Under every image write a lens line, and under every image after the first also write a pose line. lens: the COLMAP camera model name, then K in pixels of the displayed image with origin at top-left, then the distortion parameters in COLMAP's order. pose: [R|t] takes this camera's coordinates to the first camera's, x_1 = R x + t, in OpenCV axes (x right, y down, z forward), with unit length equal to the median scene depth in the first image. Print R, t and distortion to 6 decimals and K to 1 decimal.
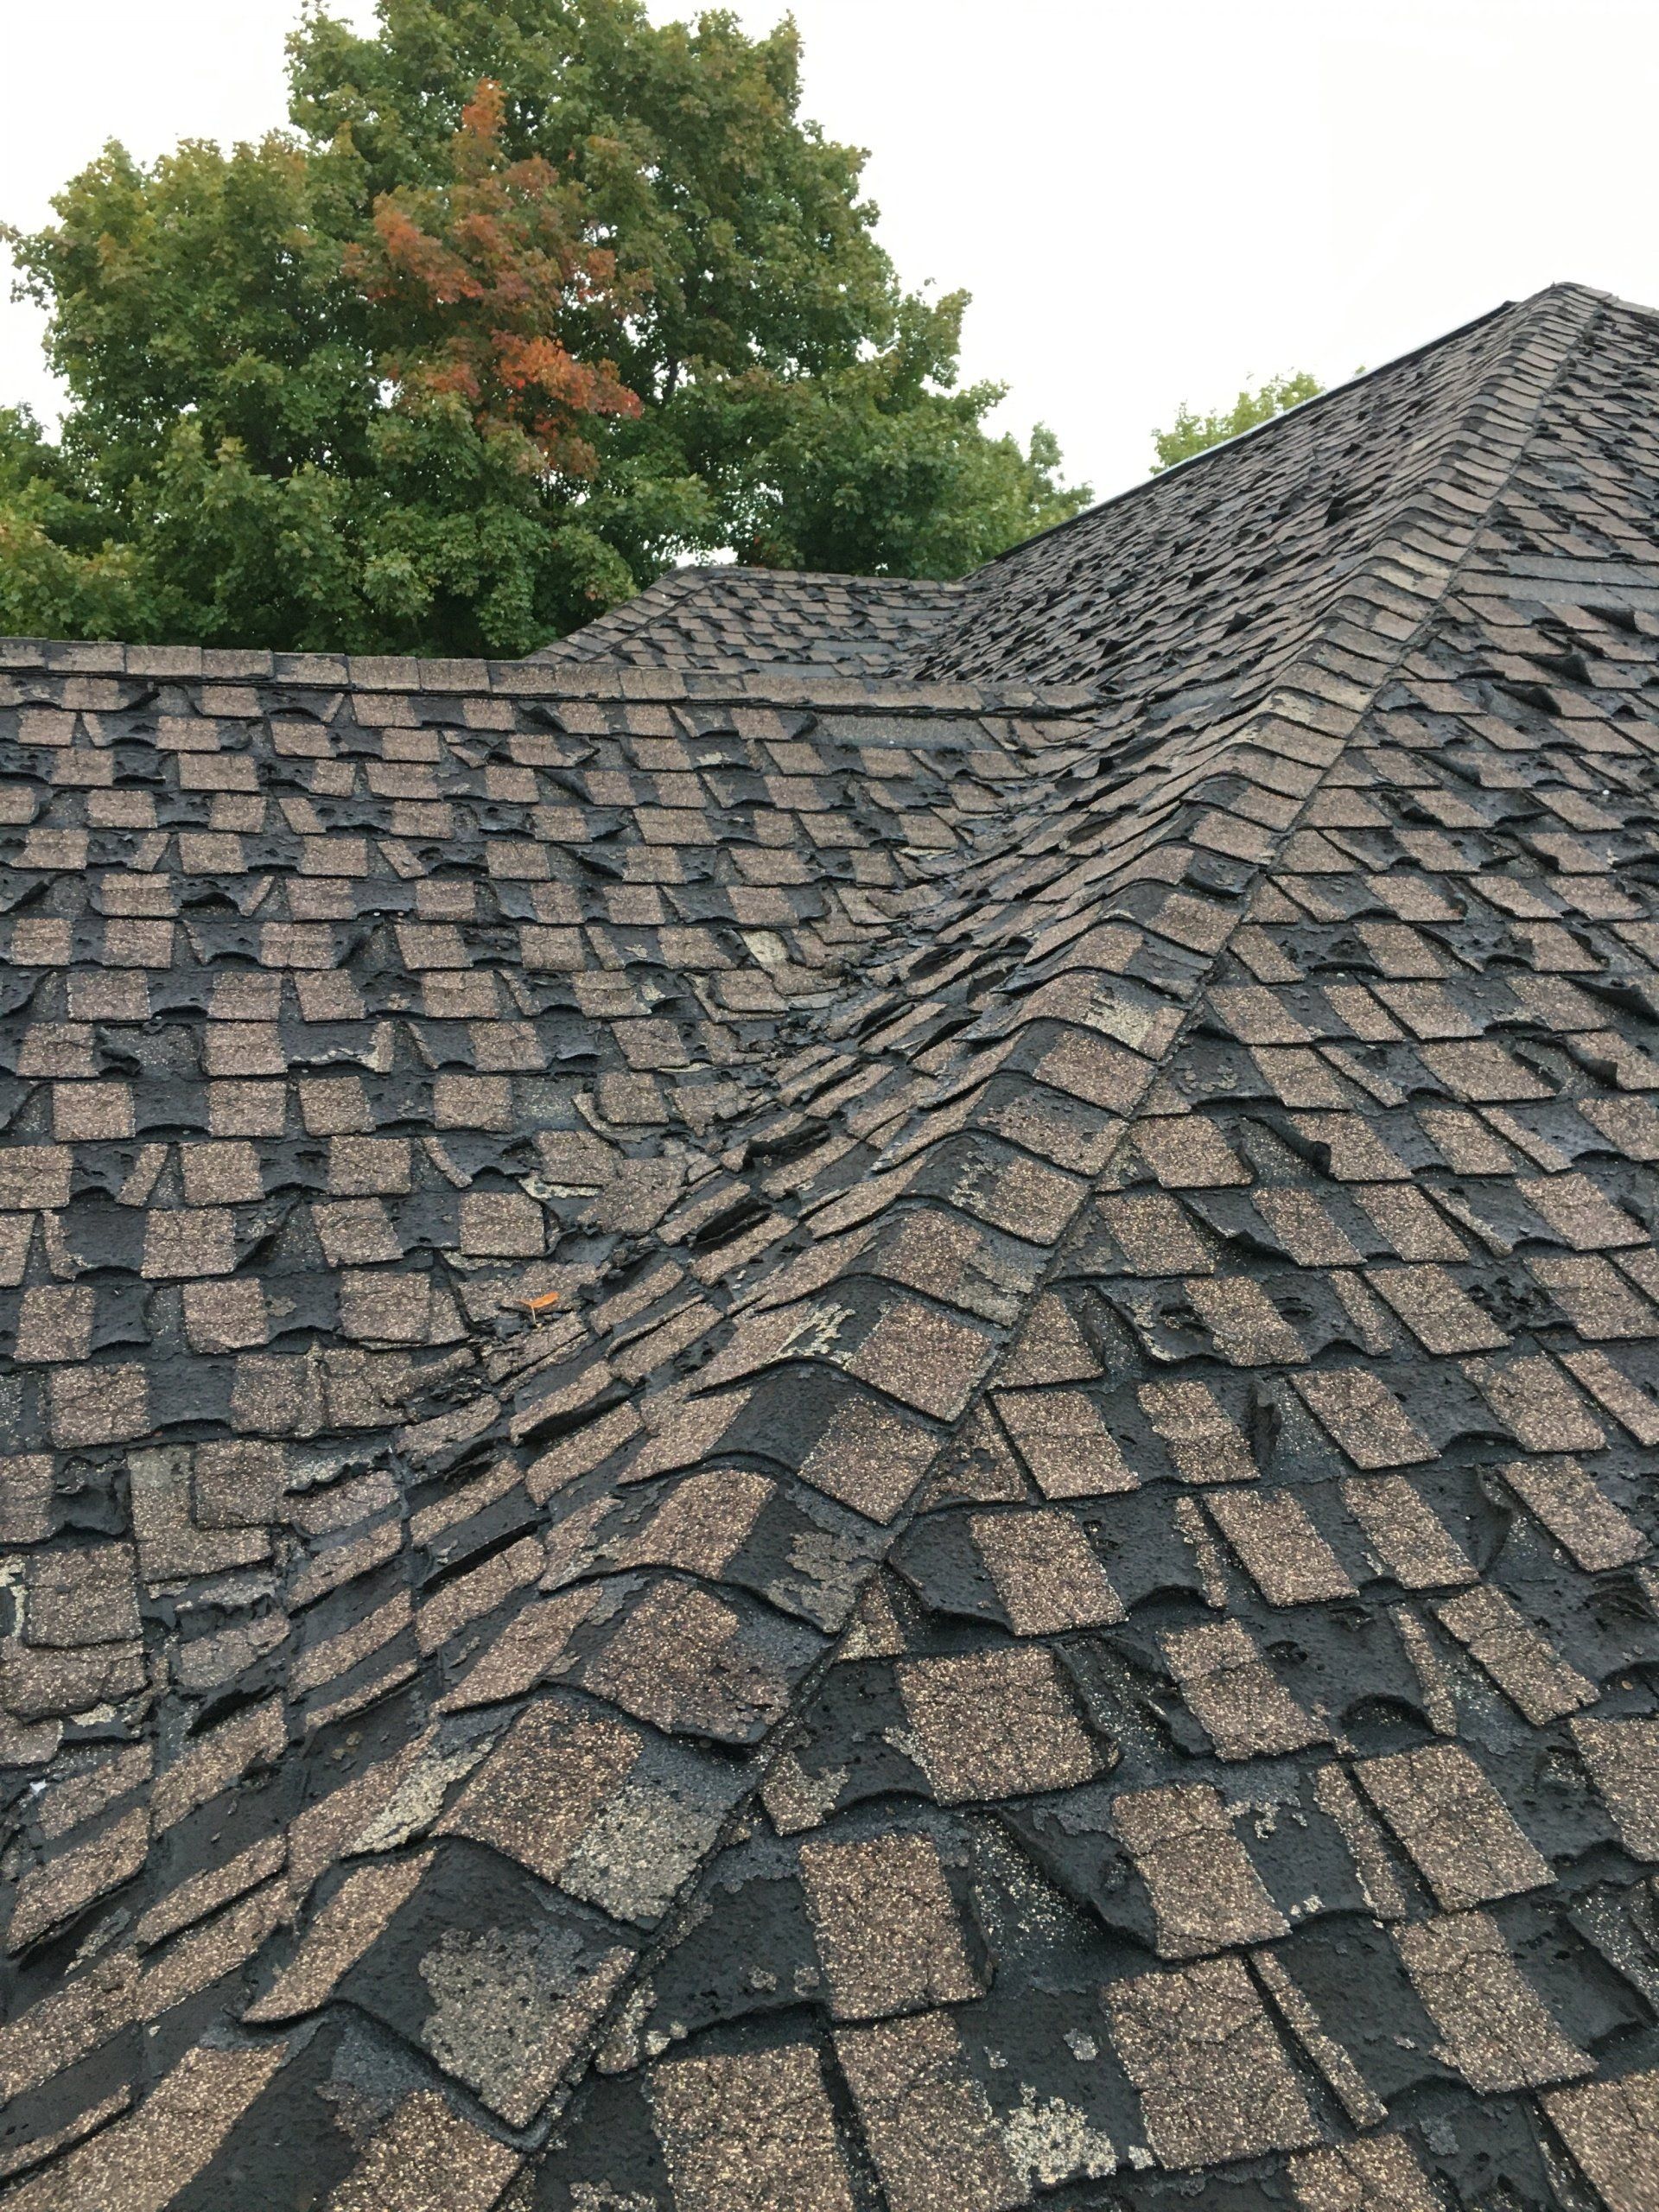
lens RADIAL K [[1879.2, 0, 832.8], [0, 1879.2, 1102.8], [0, 0, 1]] dist [0.045874, -0.002535]
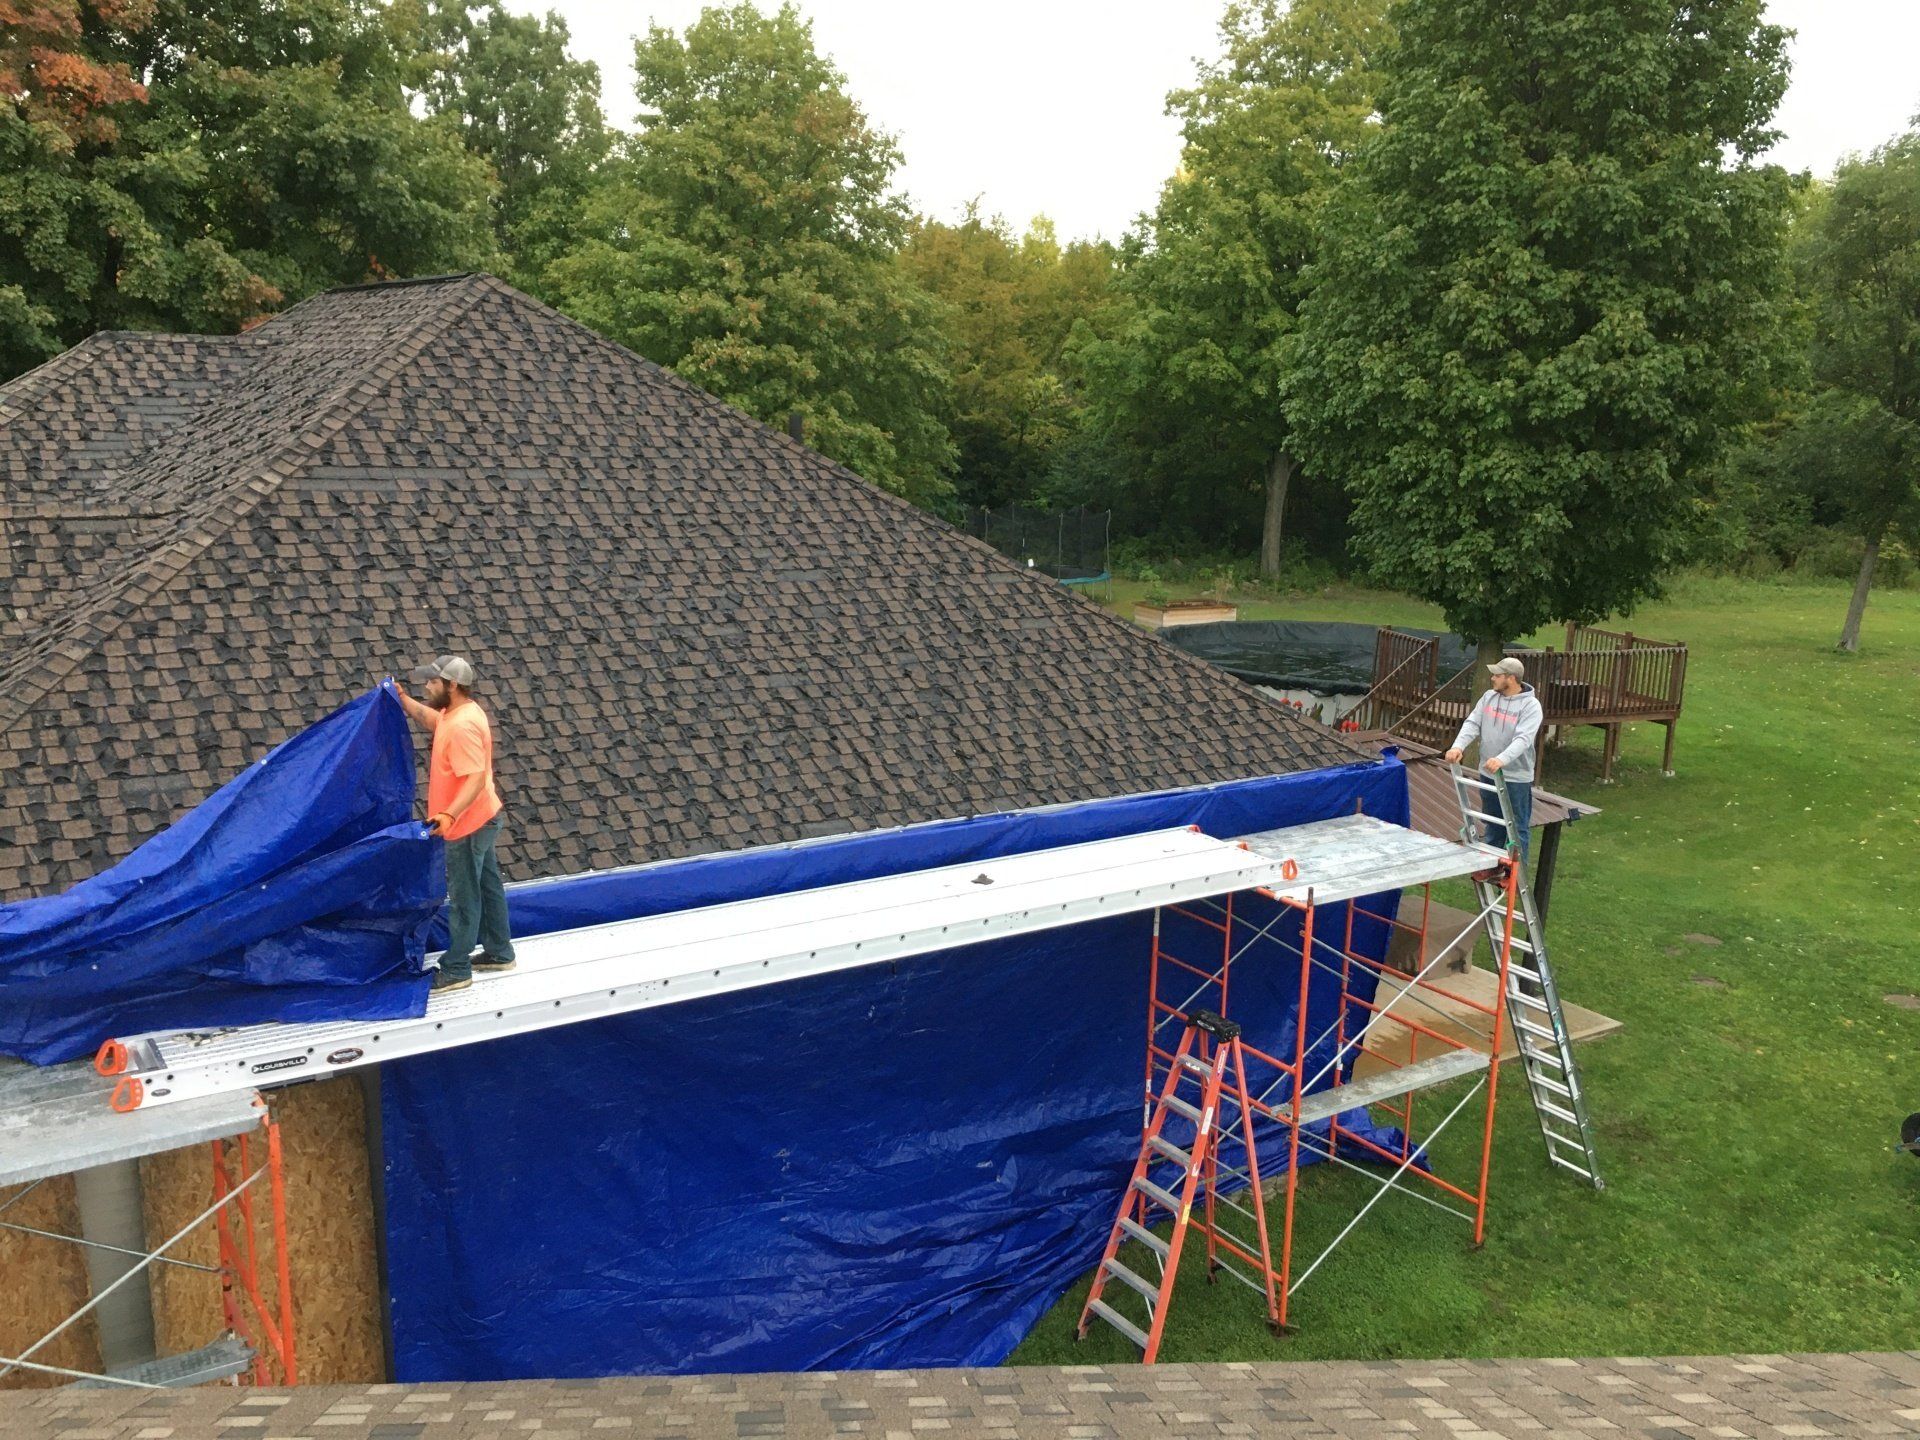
lens RADIAL K [[1618.0, 0, 951.9], [0, 1618.0, 707.0], [0, 0, 1]] dist [0.069965, -0.107970]
pose [[0.962105, -0.019158, 0.272004, 0.795660], [-0.012272, 0.993476, 0.113381, -0.275244], [-0.272401, -0.112423, 0.955593, -2.395575]]
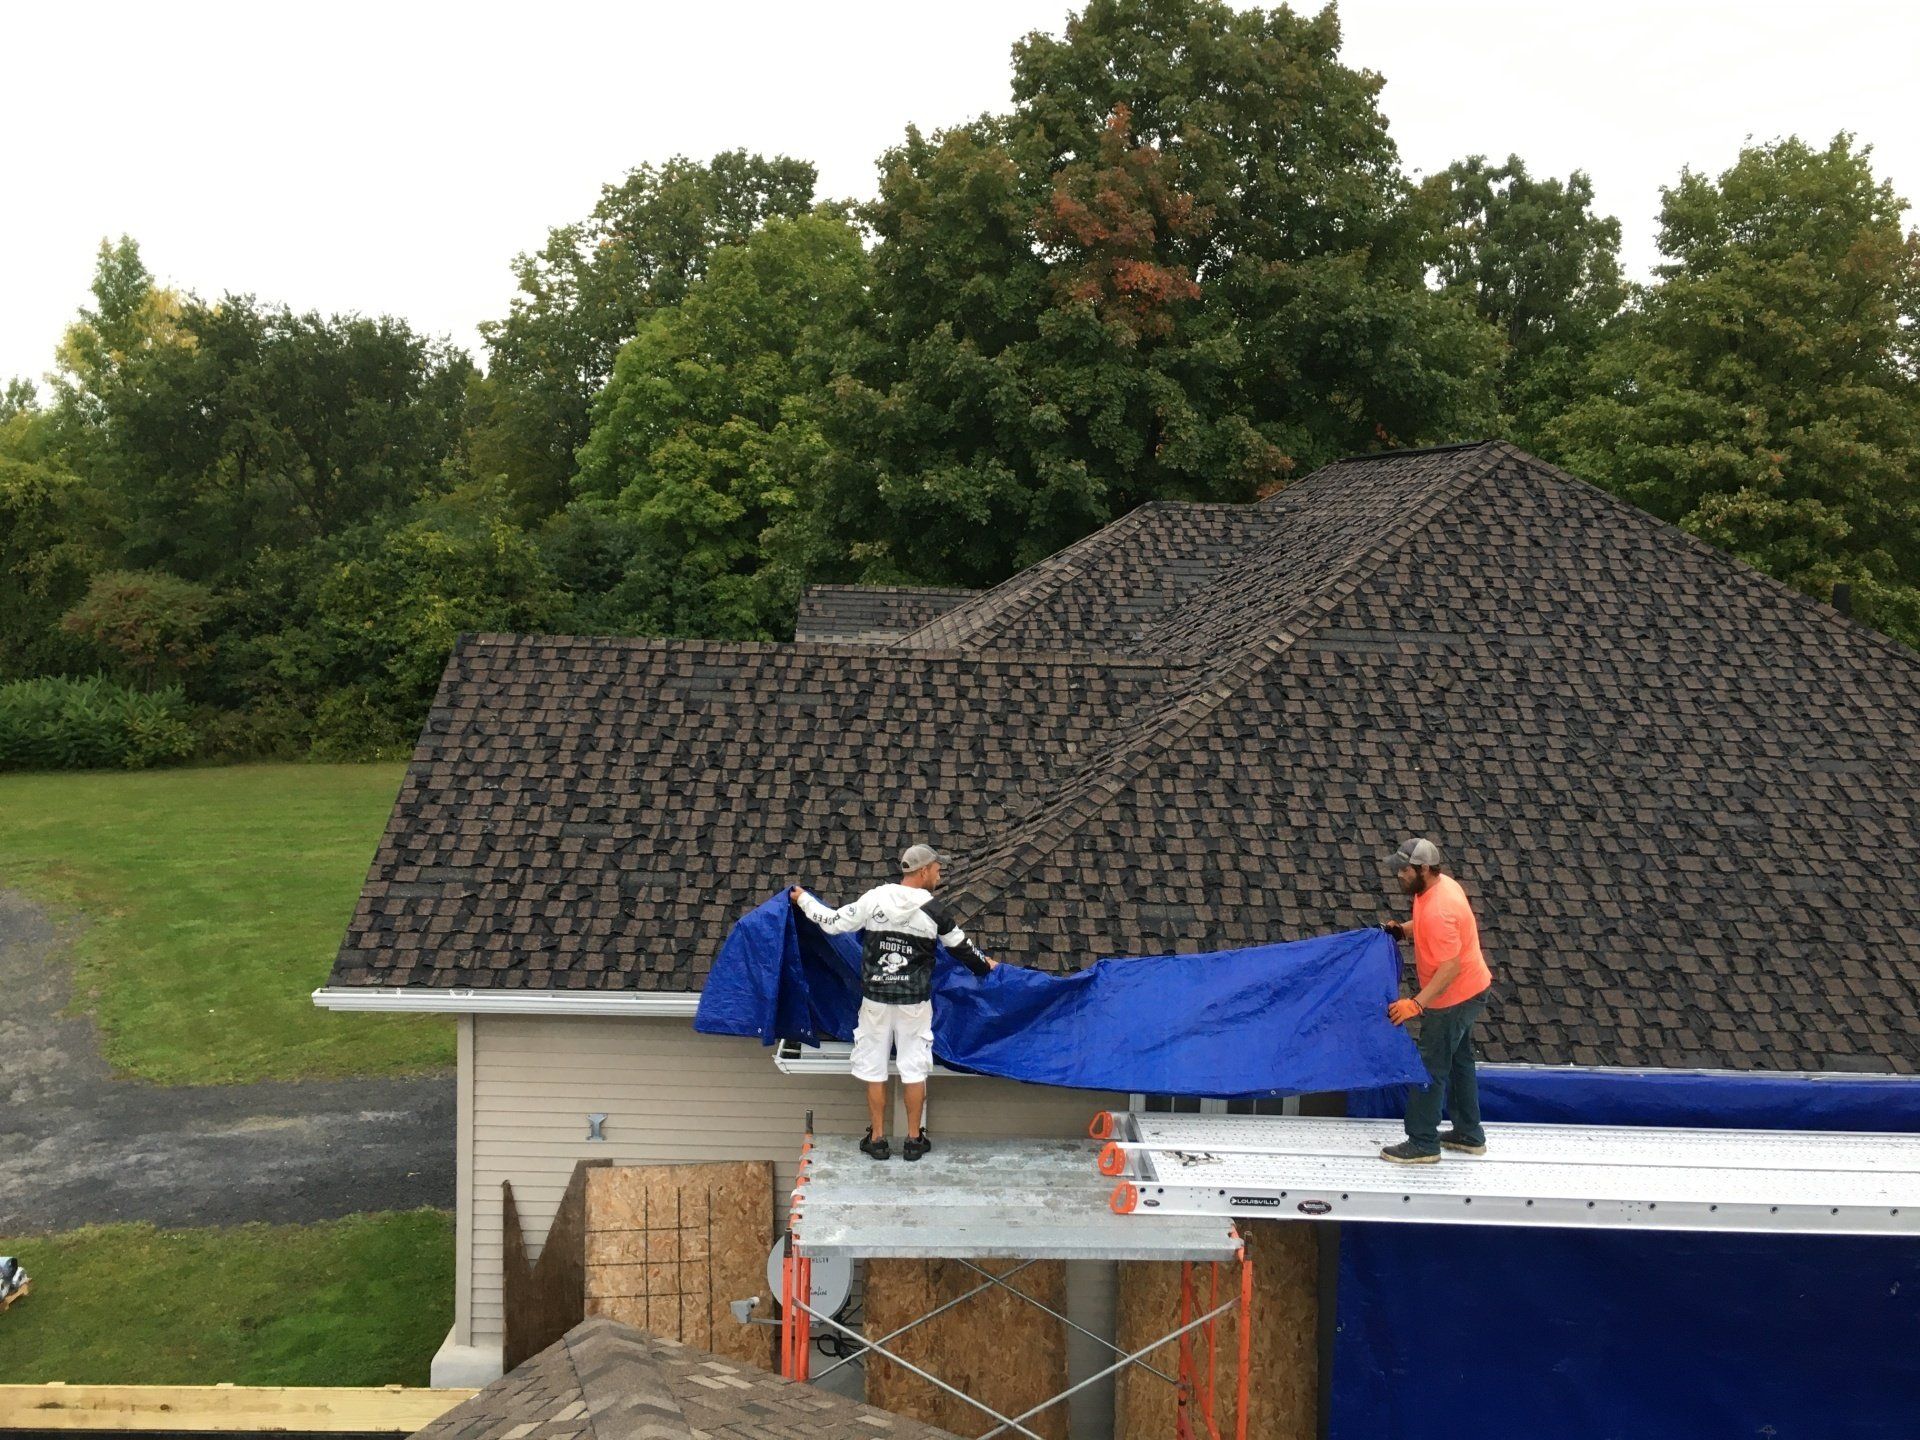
lens RADIAL K [[1618.0, 0, 951.9], [0, 1618.0, 707.0], [0, 0, 1]] dist [0.069965, -0.107970]
pose [[0.954210, 0.070464, -0.290720, 0.720918], [-0.060672, 0.997249, 0.042574, -0.300411], [0.292921, -0.022986, 0.955860, -2.393050]]
